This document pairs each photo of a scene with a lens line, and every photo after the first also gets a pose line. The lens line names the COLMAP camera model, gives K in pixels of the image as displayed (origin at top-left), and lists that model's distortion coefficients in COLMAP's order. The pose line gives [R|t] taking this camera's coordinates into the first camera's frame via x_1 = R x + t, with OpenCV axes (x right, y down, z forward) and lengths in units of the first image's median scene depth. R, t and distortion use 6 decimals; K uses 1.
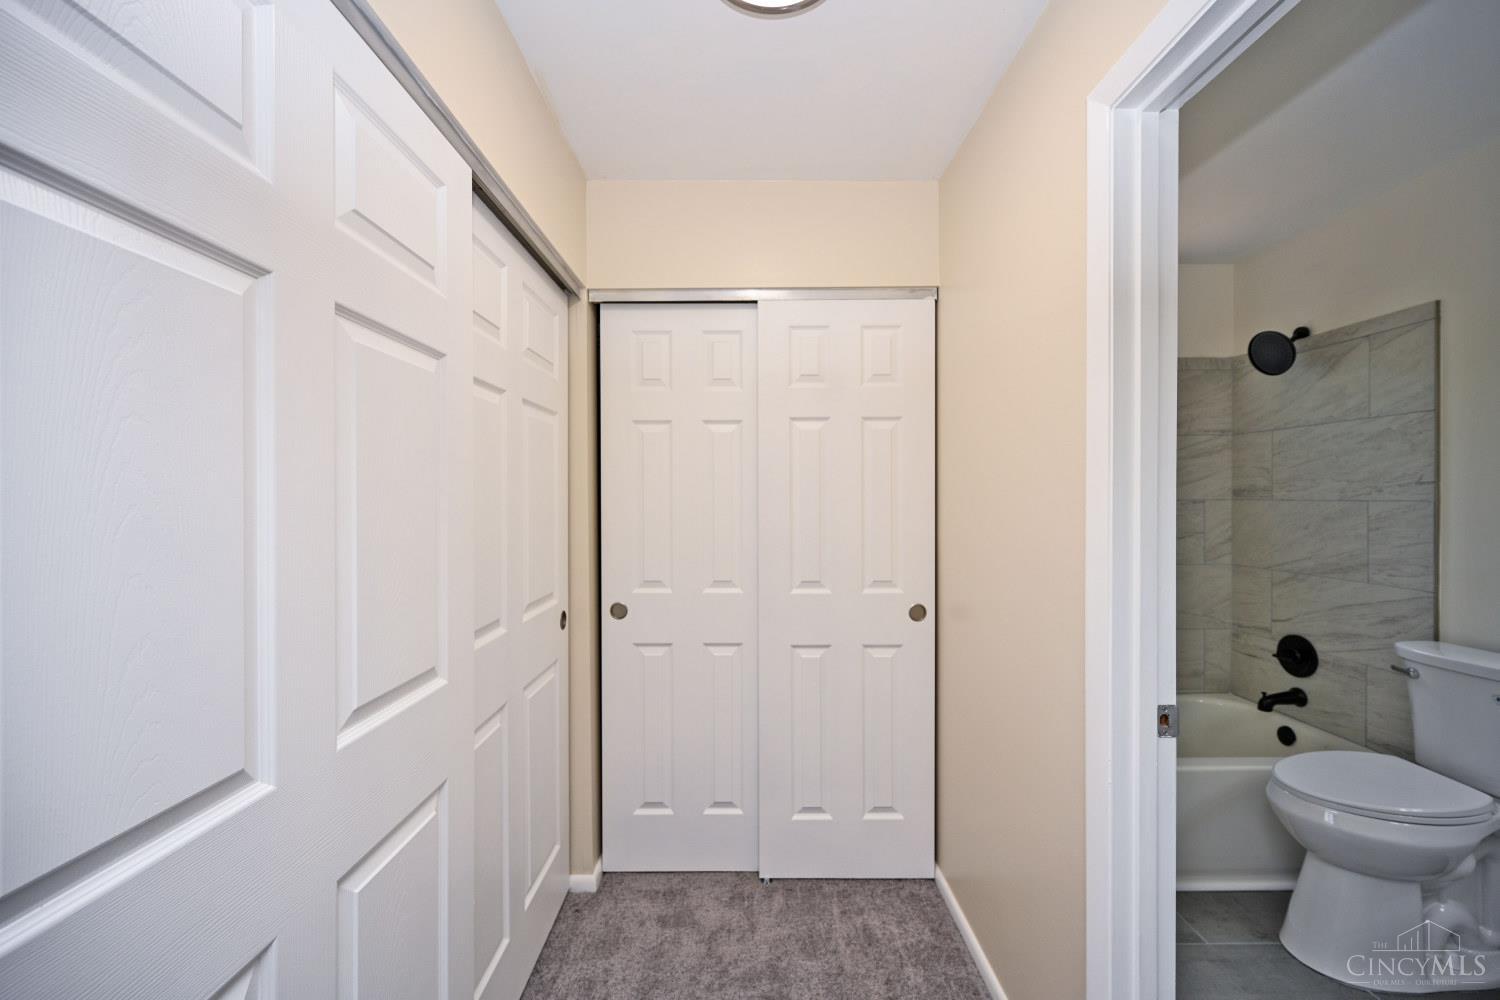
lens RADIAL K [[592.8, 0, 758.6], [0, 592.8, 503.6], [0, 0, 1]] dist [0.002930, -0.000668]
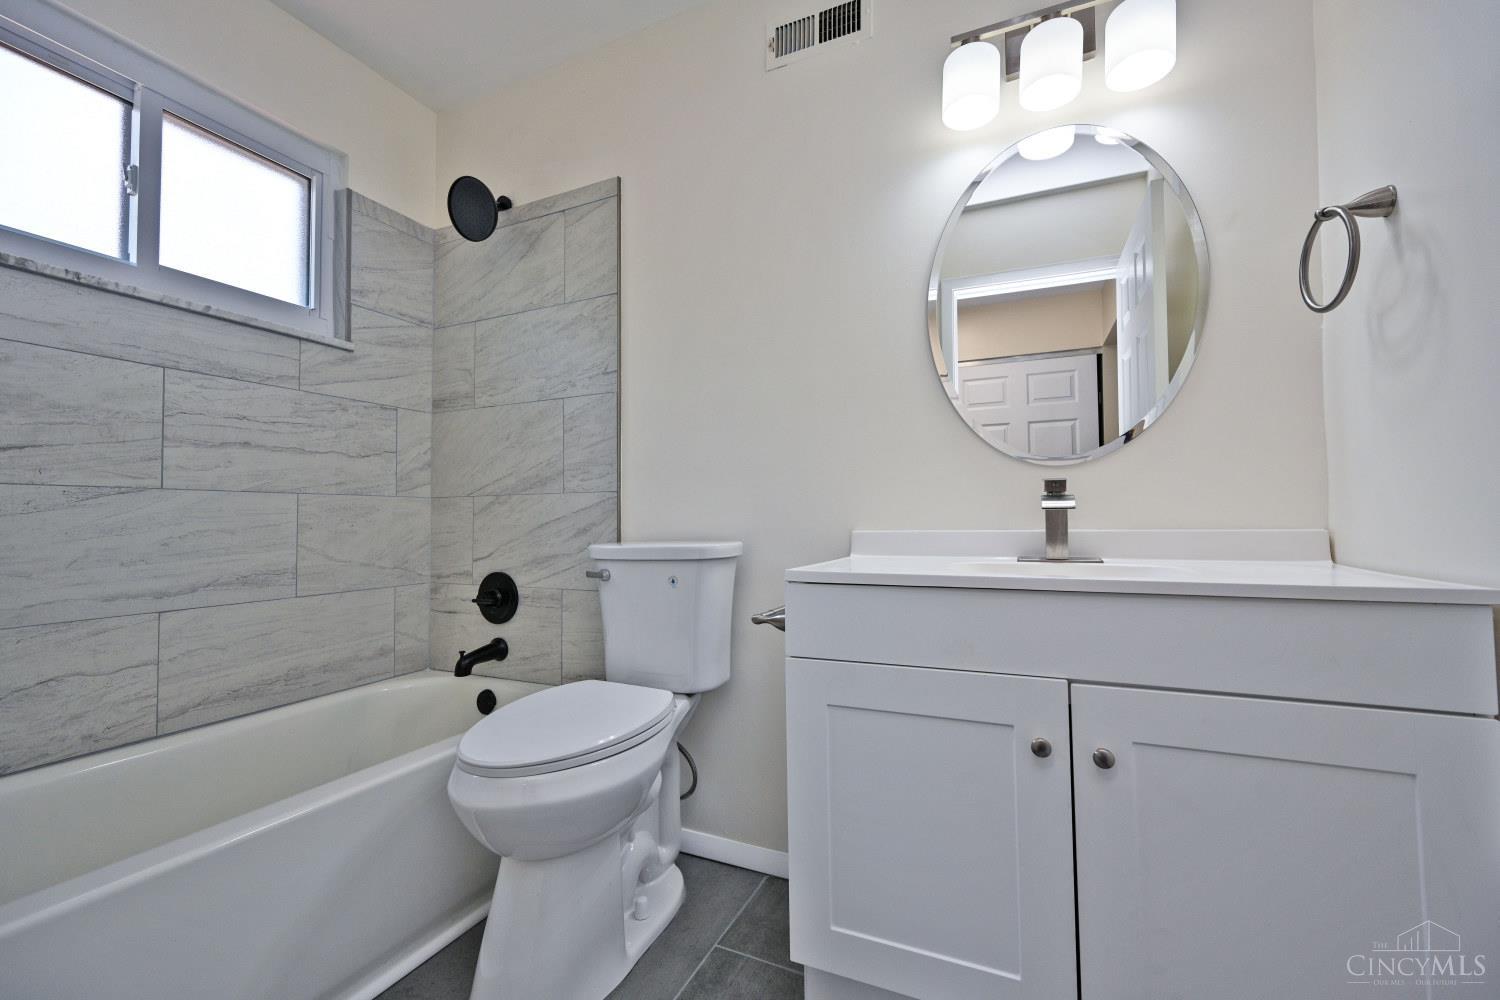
lens RADIAL K [[592.8, 0, 758.6], [0, 592.8, 500.0], [0, 0, 1]] dist [0.002930, -0.000668]
pose [[0.425715, 0.037871, 0.904064, 0.365612], [0.016305, 0.998640, -0.049511, 0.191207], [-0.904710, 0.035819, 0.424519, 0.376402]]
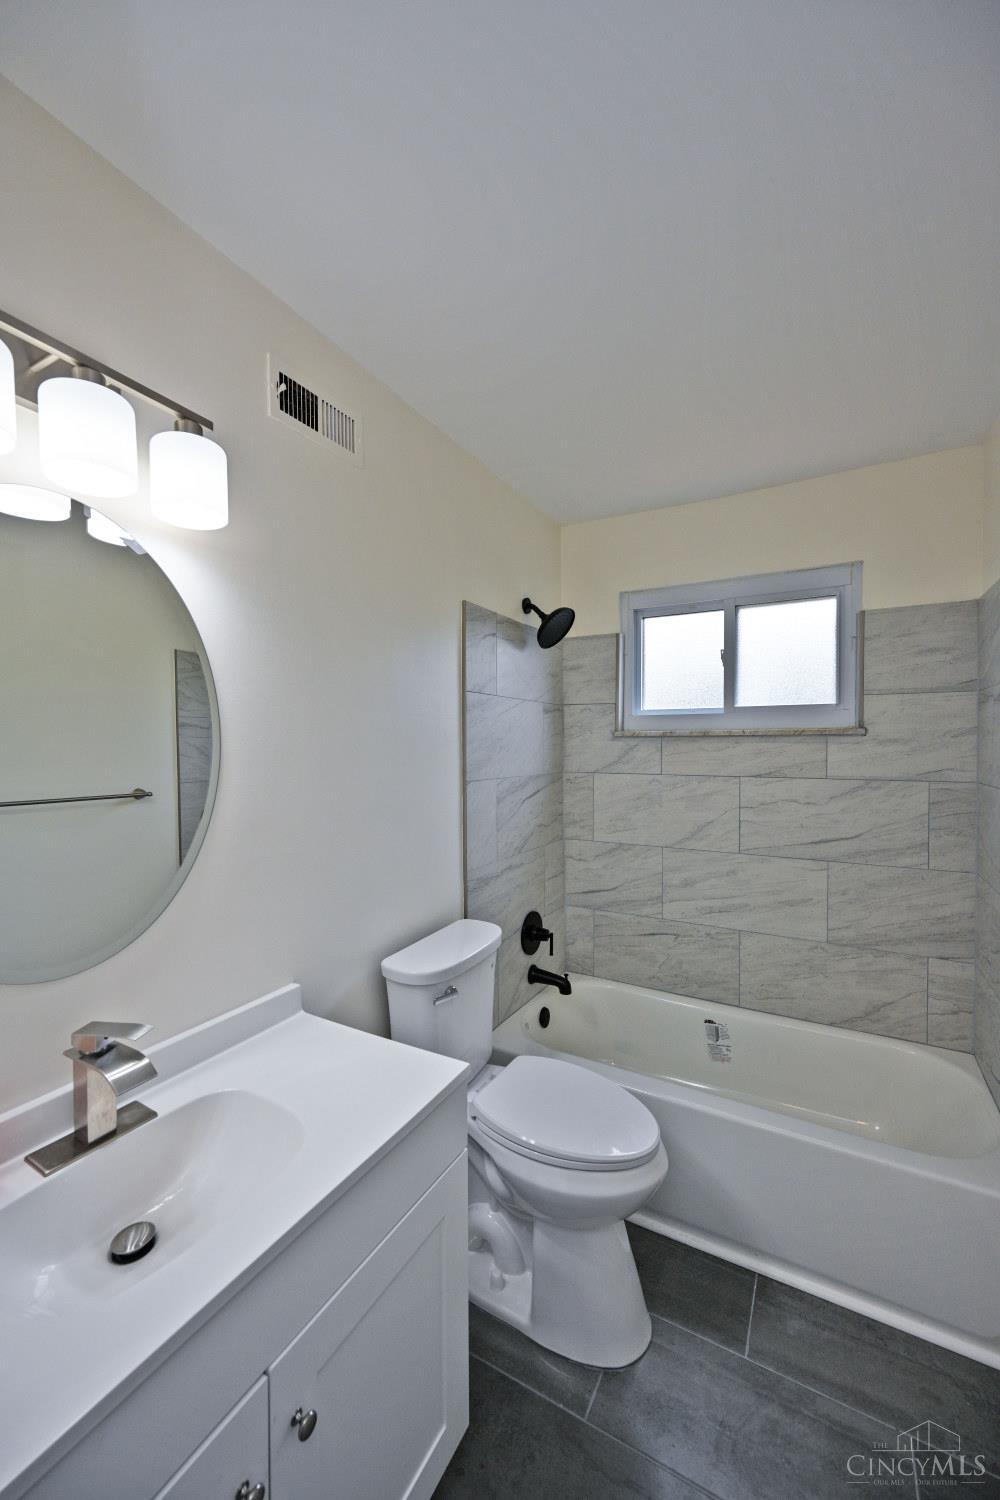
lens RADIAL K [[592.8, 0, 494.3], [0, 592.8, 753.1], [0, 0, 1]] dist [0.002930, -0.000668]
pose [[0.860981, 0.028617, -0.507832, 0.852855], [-0.022973, 0.999585, 0.017378, -0.048330], [0.508119, -0.003296, 0.861281, 0.126444]]
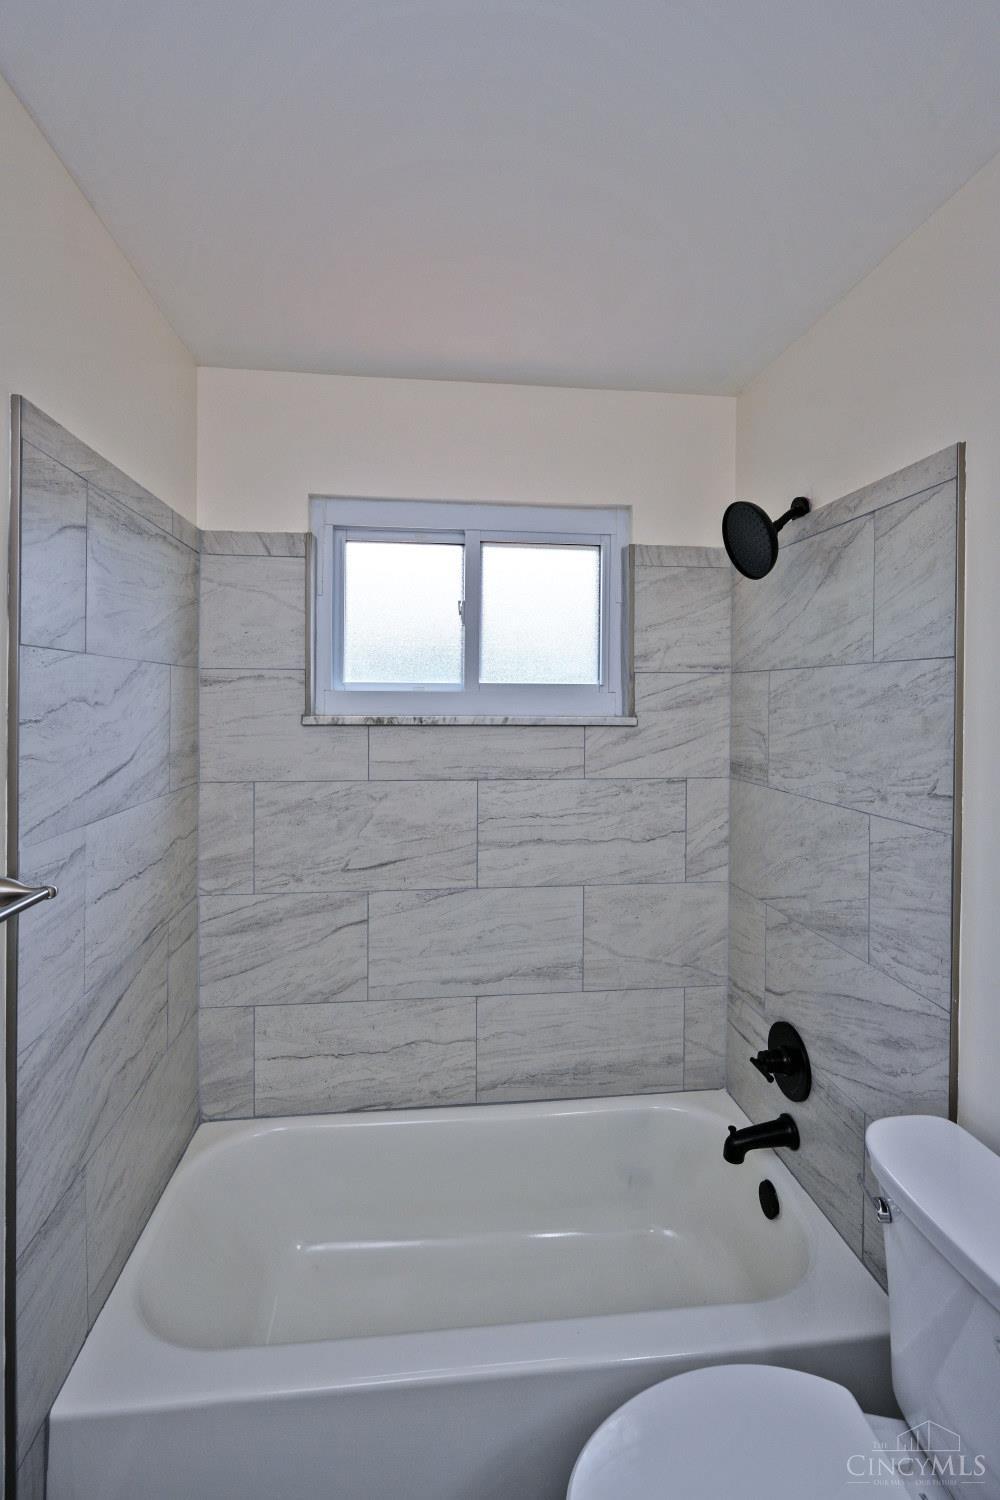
lens RADIAL K [[676.0, 0, 496.0], [0, 676.0, 700.4], [0, 0, 1]] dist [0.001491, -0.000027]
pose [[0.995084, 0.025802, 0.095613, 0.618529], [-0.024884, 0.999632, -0.010789, -0.093218], [-0.095856, 0.008357, 0.995360, 0.411011]]
